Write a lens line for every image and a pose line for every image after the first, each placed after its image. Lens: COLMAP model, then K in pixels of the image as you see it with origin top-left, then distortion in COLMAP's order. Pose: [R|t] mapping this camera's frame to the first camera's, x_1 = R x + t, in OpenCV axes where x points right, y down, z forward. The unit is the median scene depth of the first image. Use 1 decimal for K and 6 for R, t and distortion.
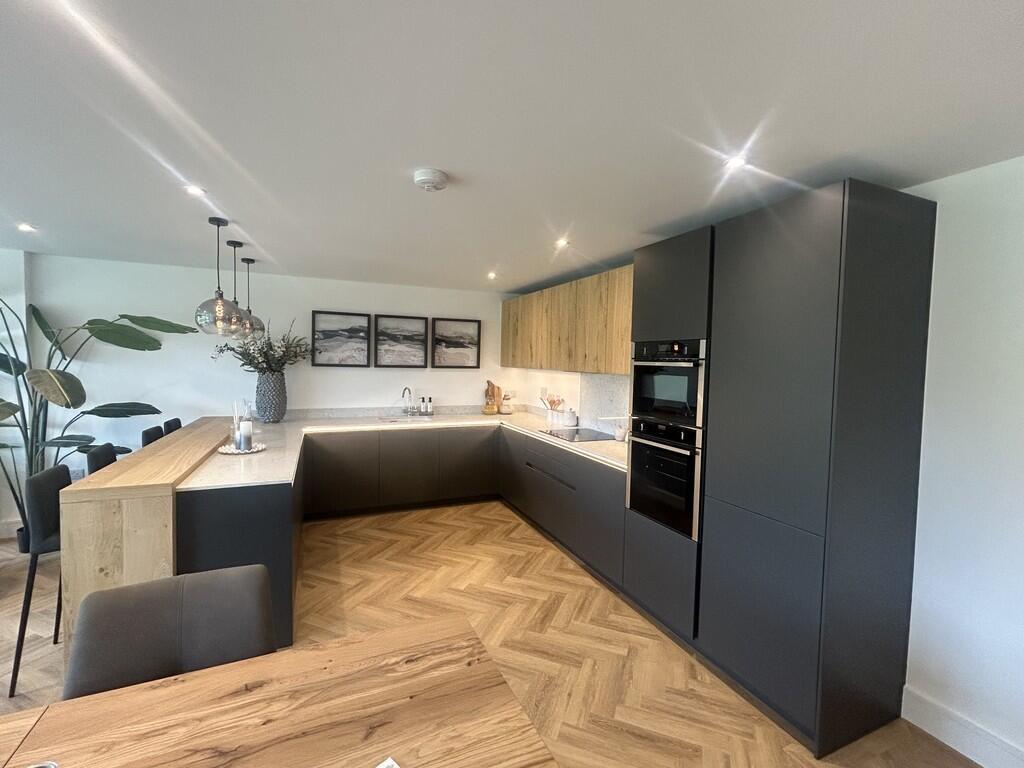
lens RADIAL K [[449.0, 0, 512.0], [0, 449.0, 384.0], [0, 0, 1]] dist [-0.003917, -0.000413]
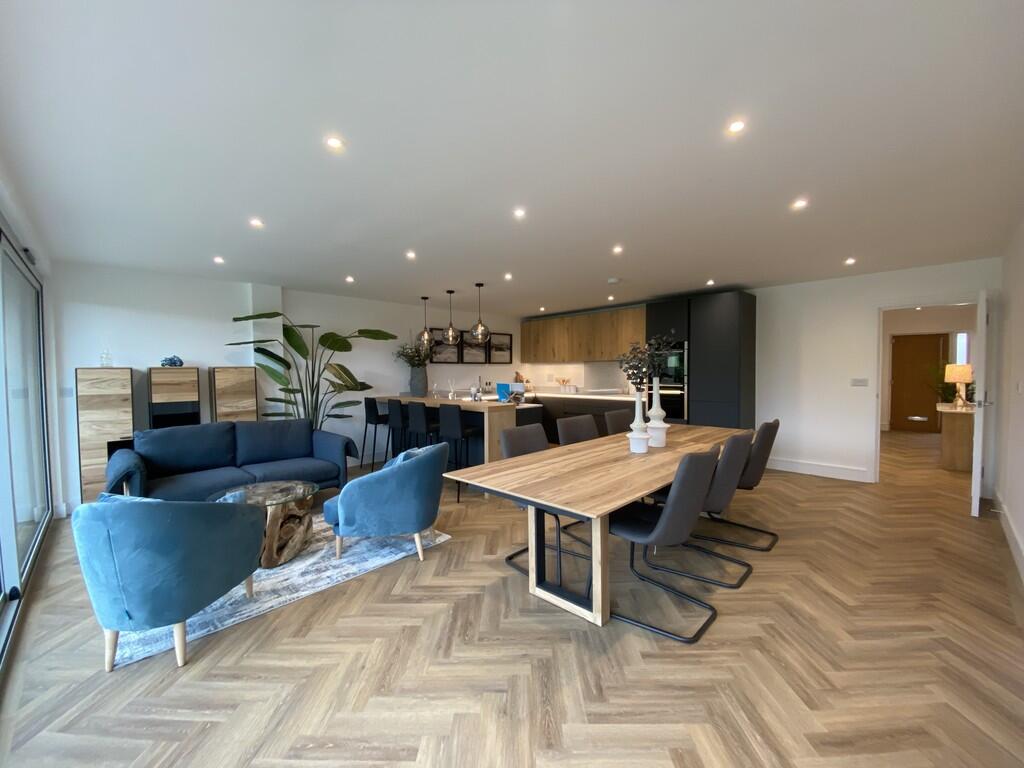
lens RADIAL K [[417.4, 0, 512.0], [0, 417.4, 384.0], [0, 0, 1]] dist [0.001079, 0.000038]
pose [[0.930066, -0.042767, 0.364894, -0.679740], [0.050810, 0.998631, -0.012464, 0.060797], [-0.363862, 0.030133, 0.930965, -0.426462]]
